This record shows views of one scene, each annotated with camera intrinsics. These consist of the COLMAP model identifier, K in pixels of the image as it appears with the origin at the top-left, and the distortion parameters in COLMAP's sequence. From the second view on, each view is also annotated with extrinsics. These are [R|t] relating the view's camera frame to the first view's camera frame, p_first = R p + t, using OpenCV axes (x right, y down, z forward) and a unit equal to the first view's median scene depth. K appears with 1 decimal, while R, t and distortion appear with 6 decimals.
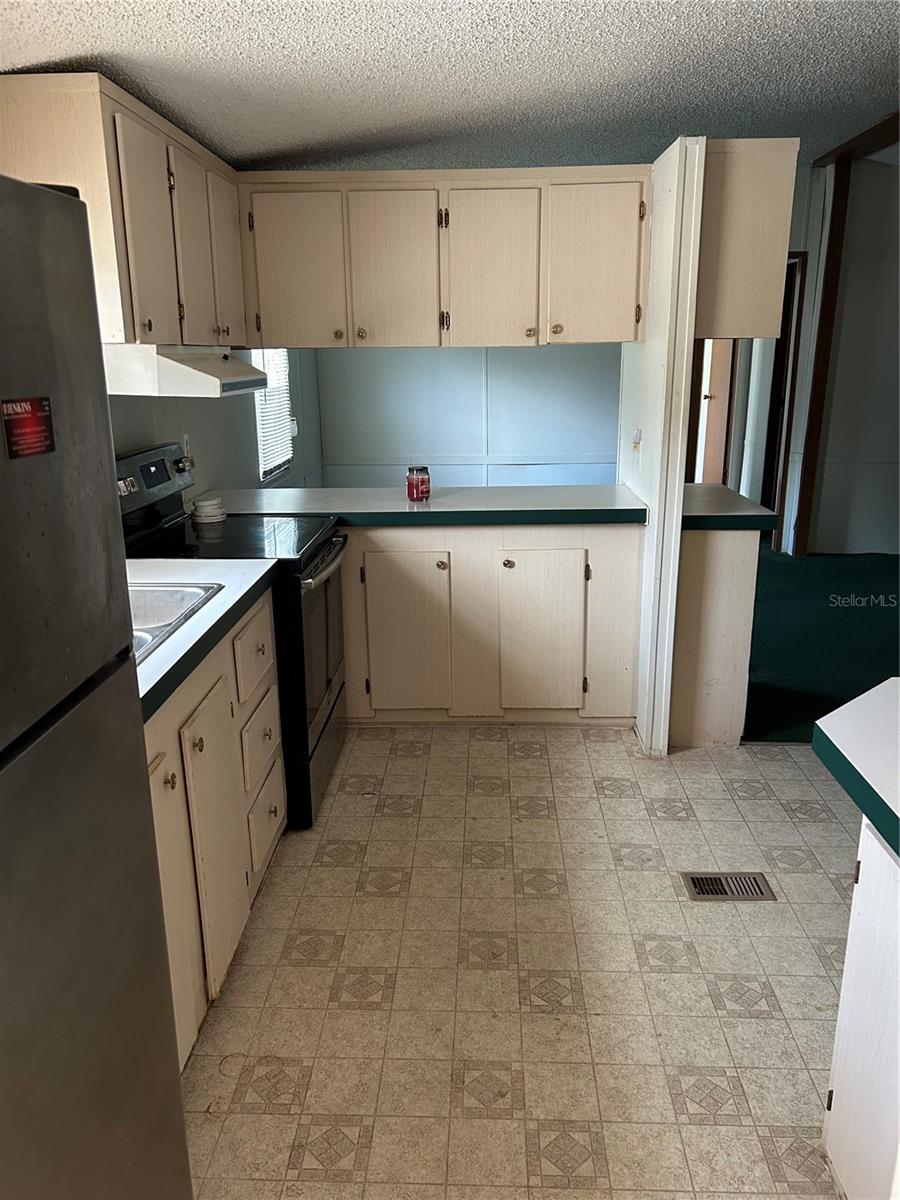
lens RADIAL K [[882.9, 0, 478.5], [0, 882.9, 596.4], [0, 0, 1]] dist [0.003414, 0.003628]
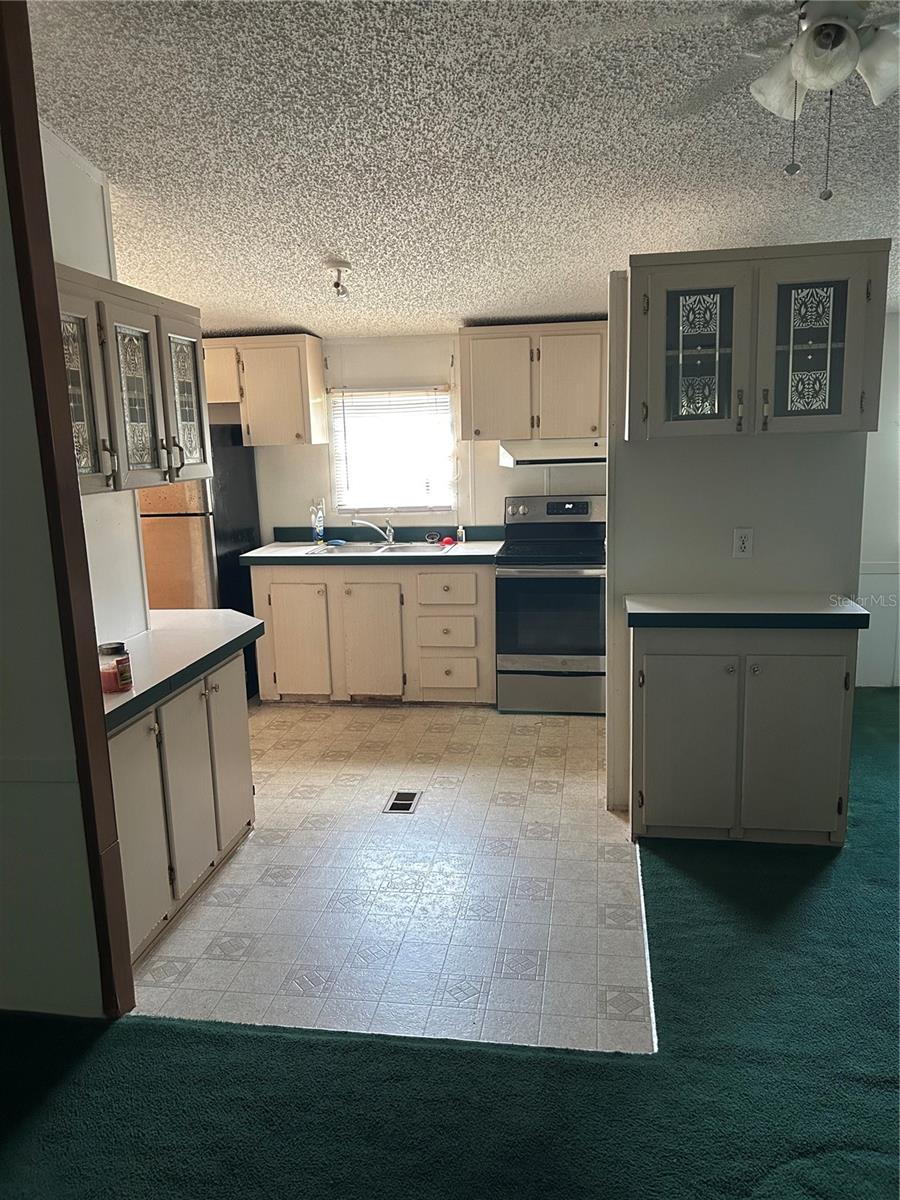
lens RADIAL K [[893.6, 0, 450.0], [0, 893.6, 600.0], [0, 0, 1]] dist [0.160957, -0.402760]
pose [[-0.108336, 0.193195, -0.975161, 1.834740], [-0.250357, 0.944016, 0.214838, -0.370452], [0.962073, 0.267413, -0.053903, 1.156499]]
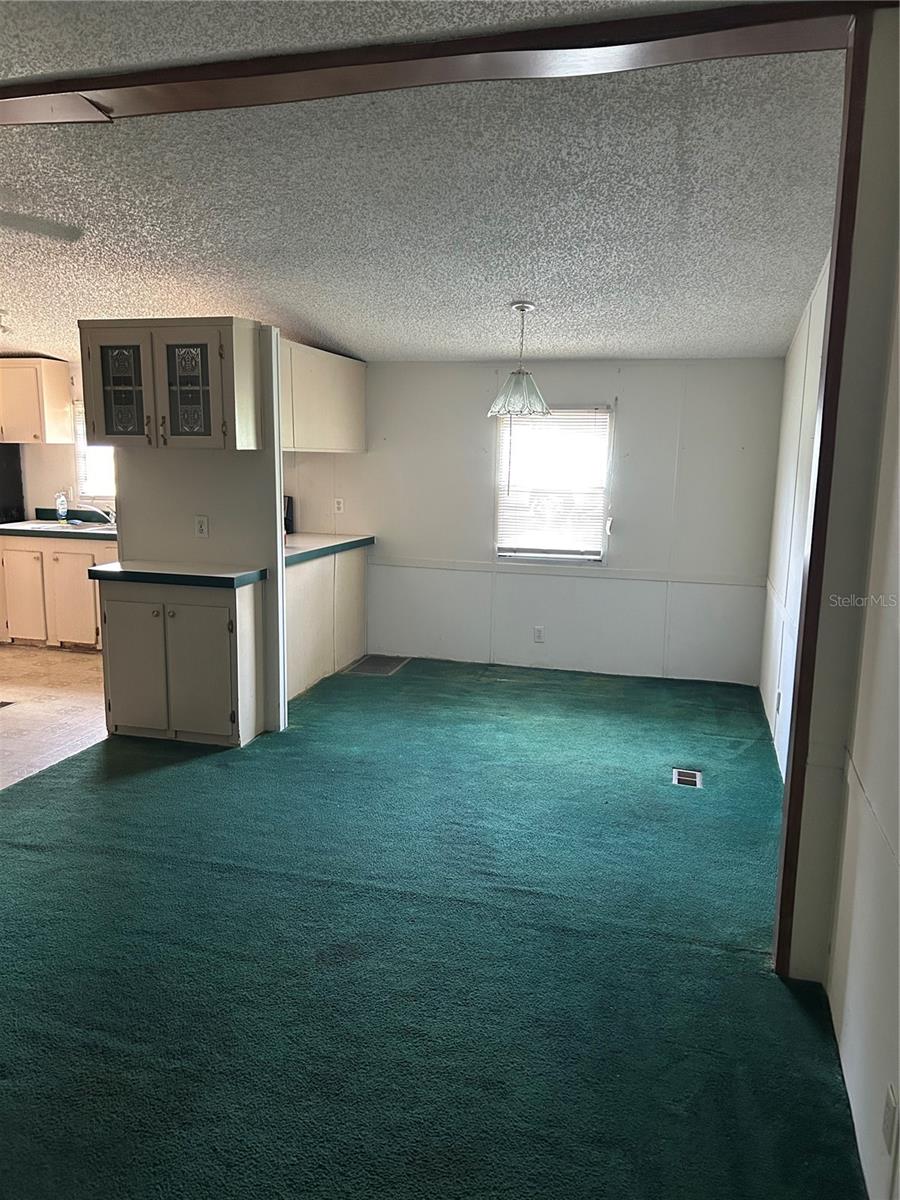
lens RADIAL K [[882.9, 0, 478.5], [0, 882.9, 596.4], [0, 0, 1]] dist [0.003414, 0.003628]
pose [[-0.178762, 0.162595, -0.970364, 2.150702], [-0.299950, 0.930296, 0.211138, -0.698896], [0.937056, 0.328804, -0.117532, 2.300498]]
